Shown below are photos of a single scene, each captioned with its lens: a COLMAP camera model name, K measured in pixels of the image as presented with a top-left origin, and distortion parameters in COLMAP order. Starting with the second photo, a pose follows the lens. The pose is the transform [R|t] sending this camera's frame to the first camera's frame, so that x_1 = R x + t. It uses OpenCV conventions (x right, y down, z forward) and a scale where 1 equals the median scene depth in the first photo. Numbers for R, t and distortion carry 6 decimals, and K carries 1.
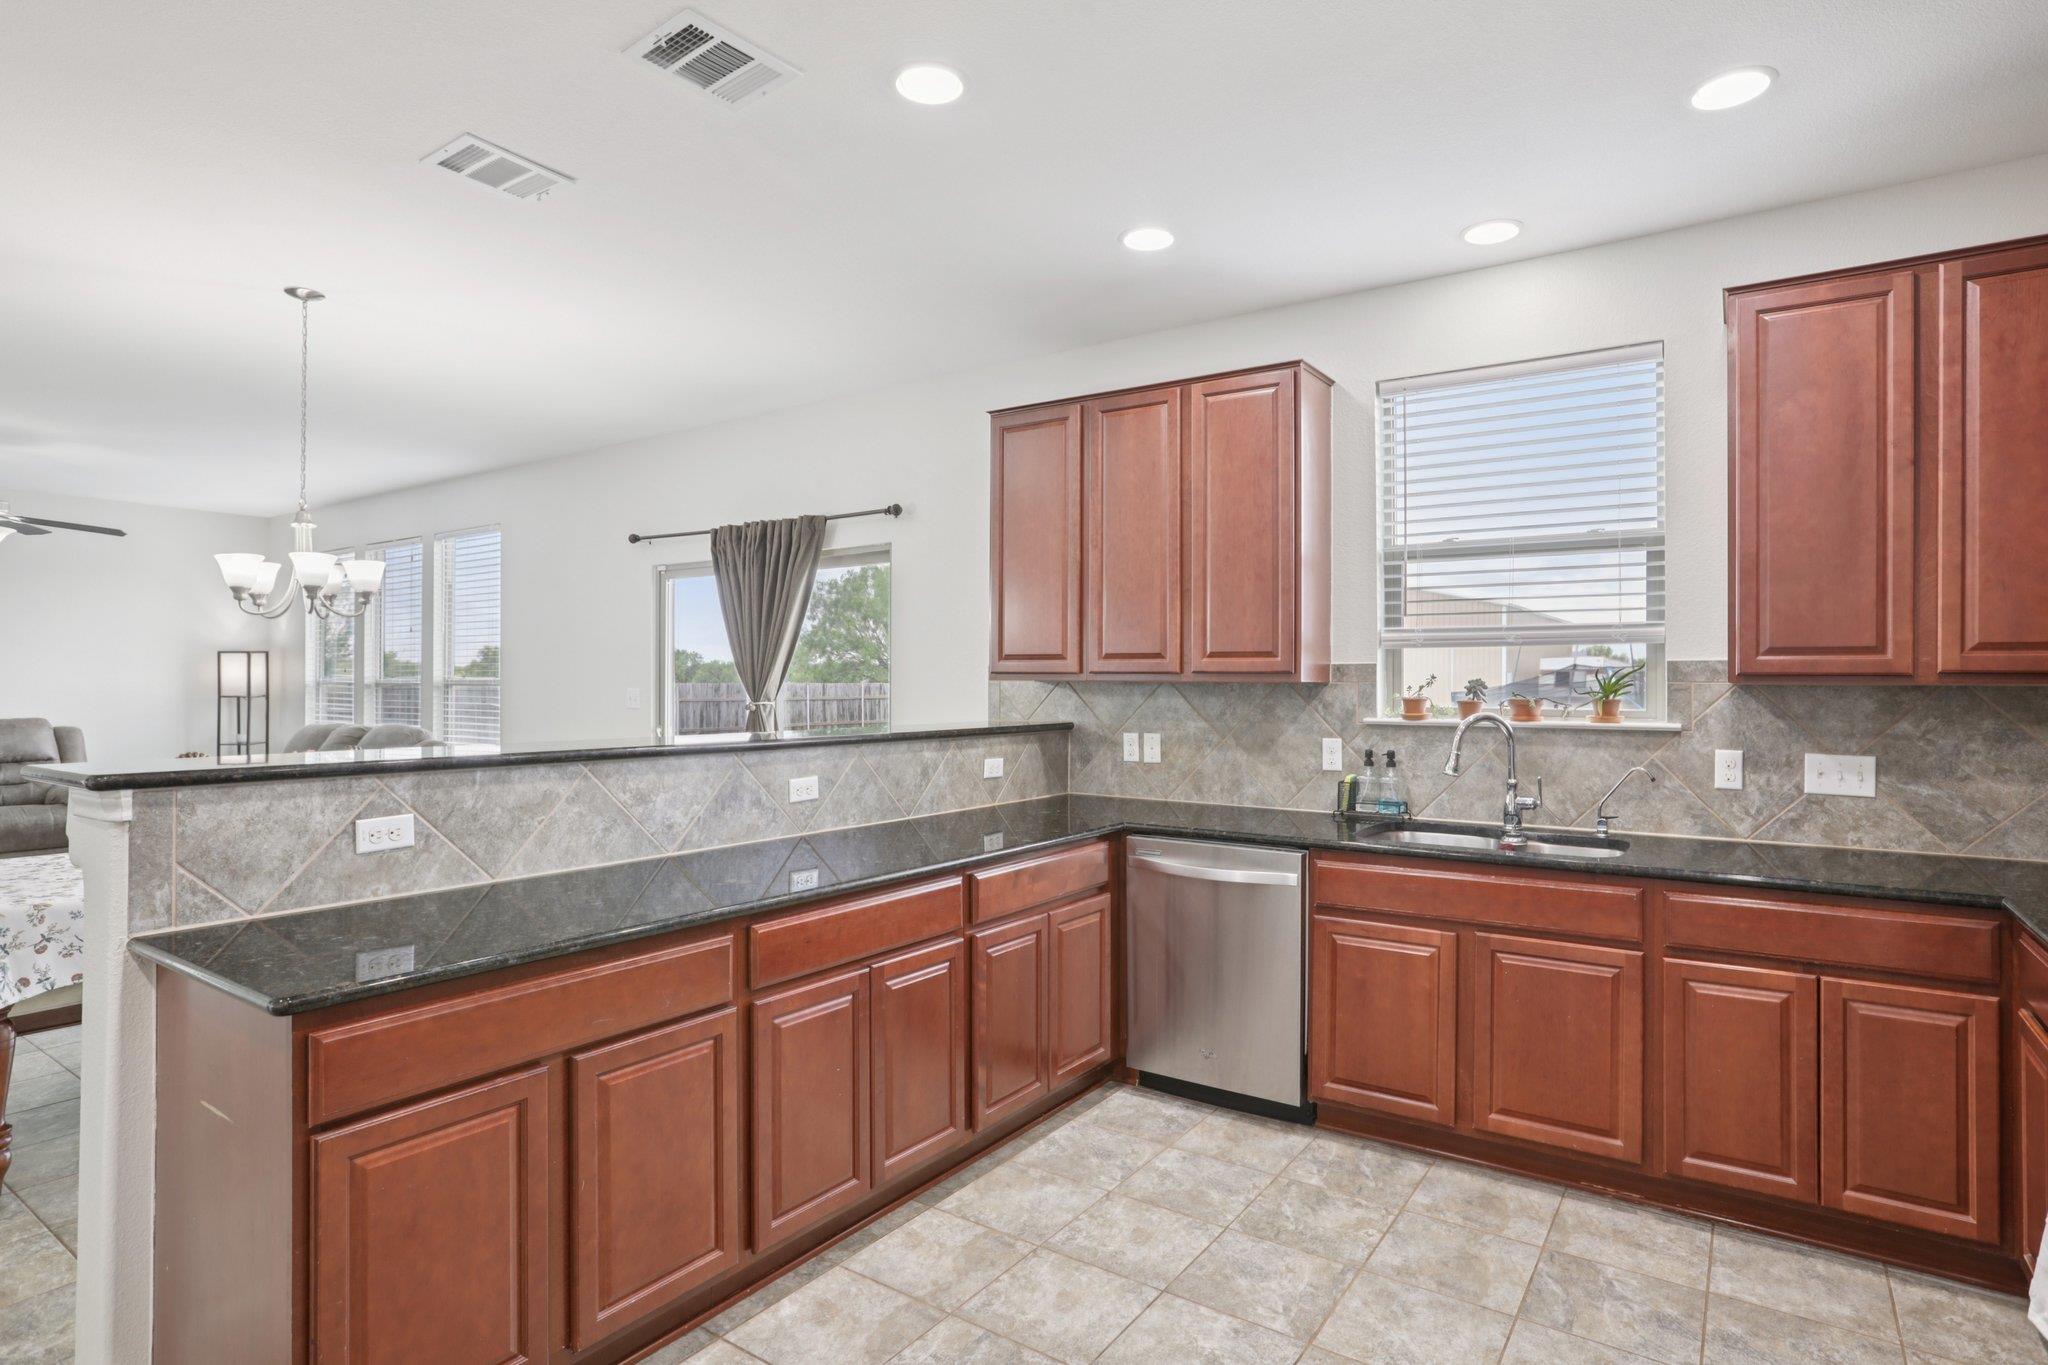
lens RADIAL K [[1047.6, 0, 1024.0], [0, 1047.6, 682.5], [0, 0, 1]] dist [-0.057392, 0.030127]
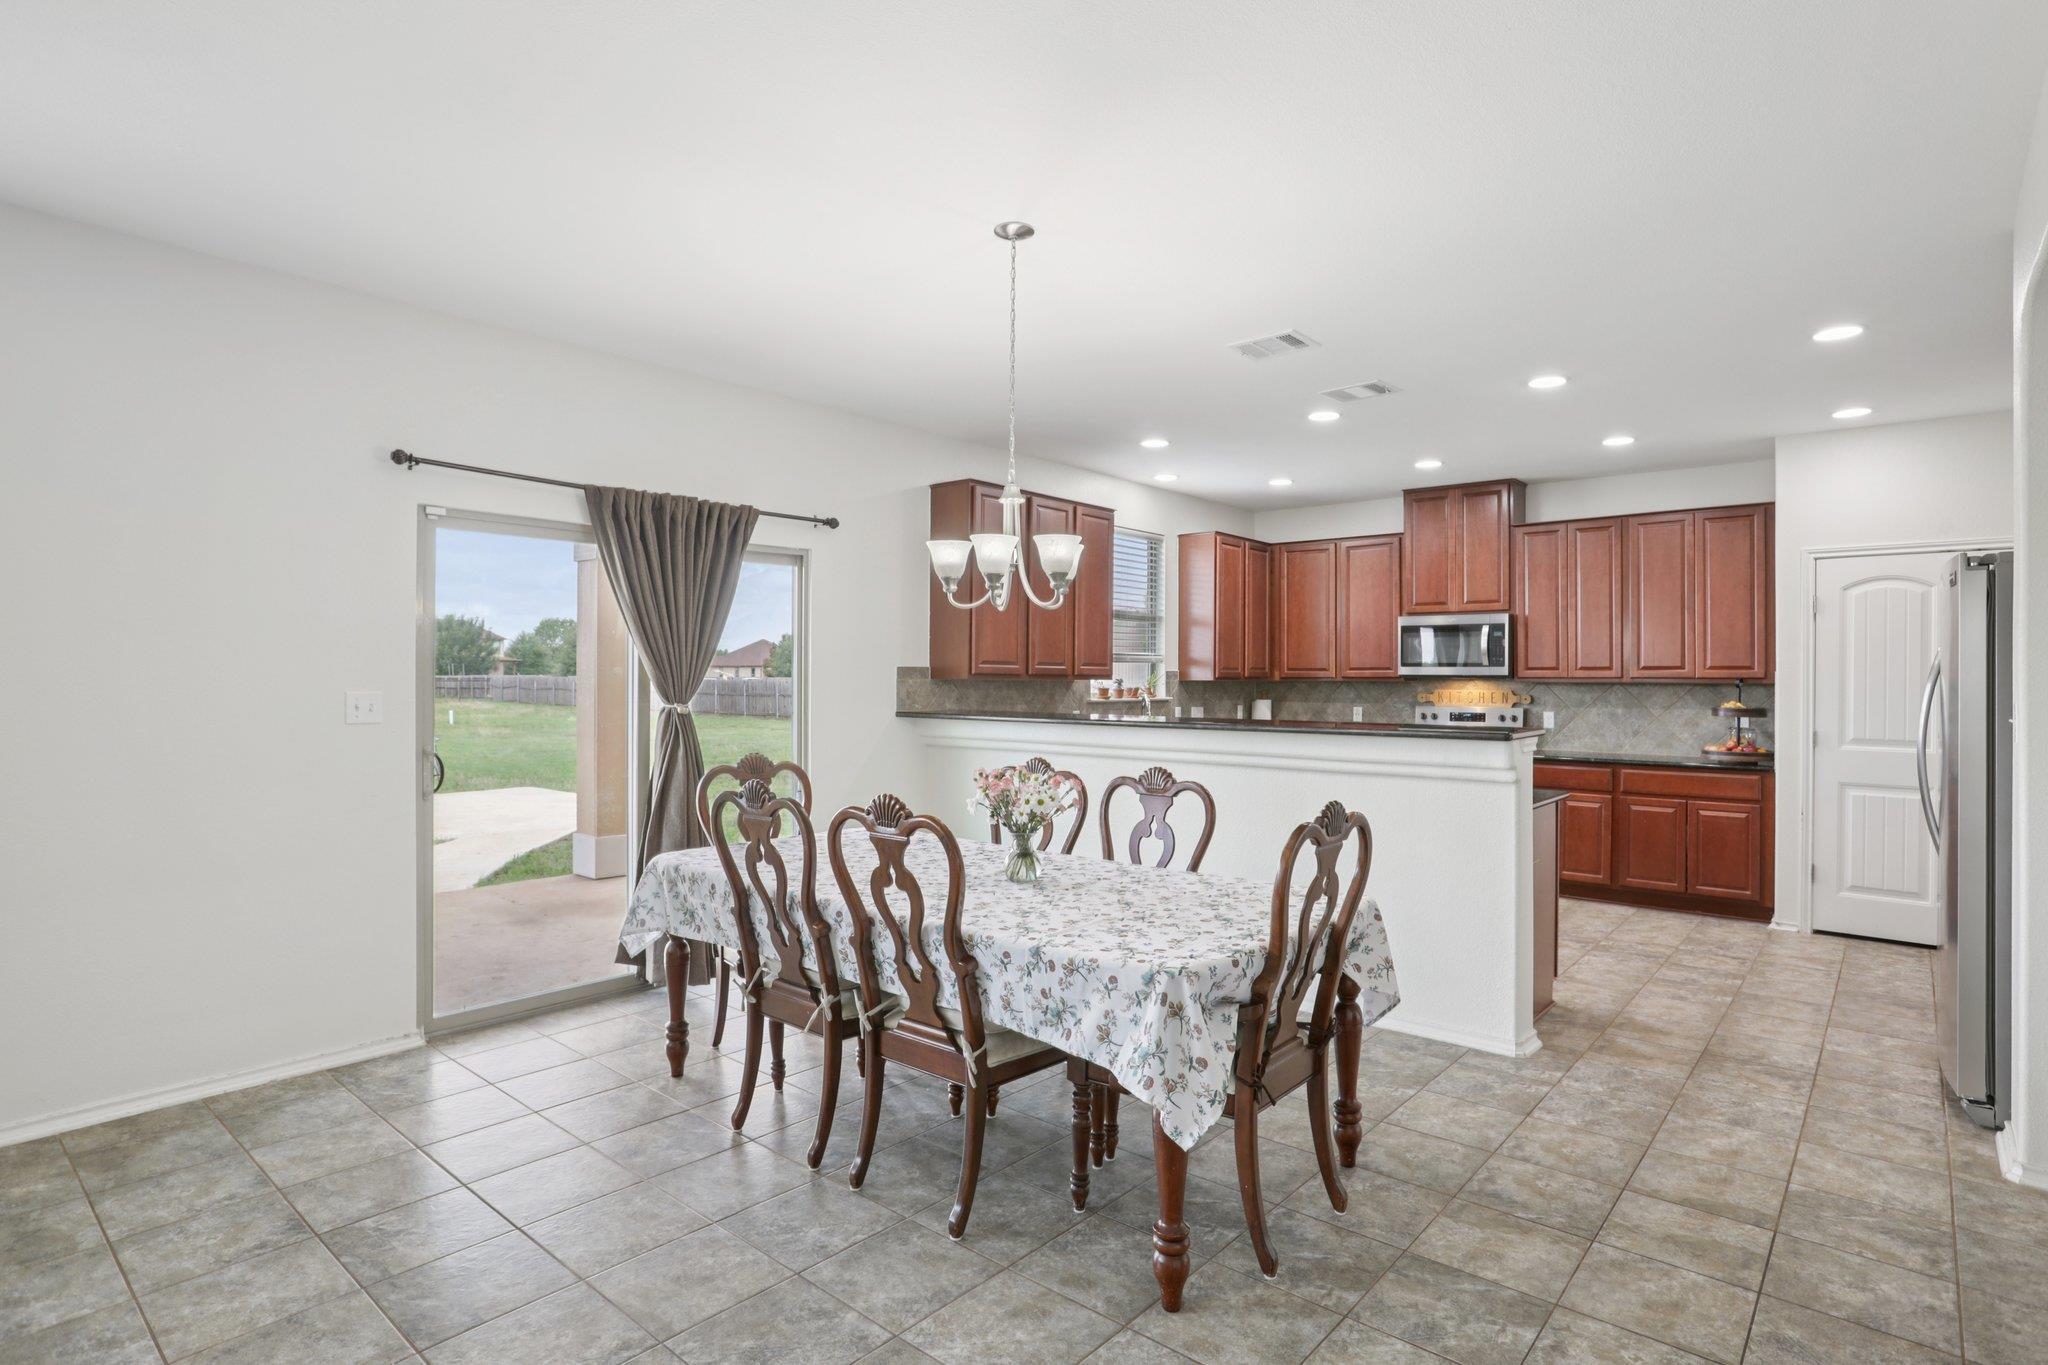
lens RADIAL K [[1047.6, 0, 1024.0], [0, 1047.6, 682.5], [0, 0, 1]] dist [-0.057392, 0.030127]
pose [[0.107502, -0.008124, 0.994172, -1.900325], [-0.002407, 0.999962, 0.008431, -0.015385], [-0.994202, -0.003300, 0.107478, 1.108111]]
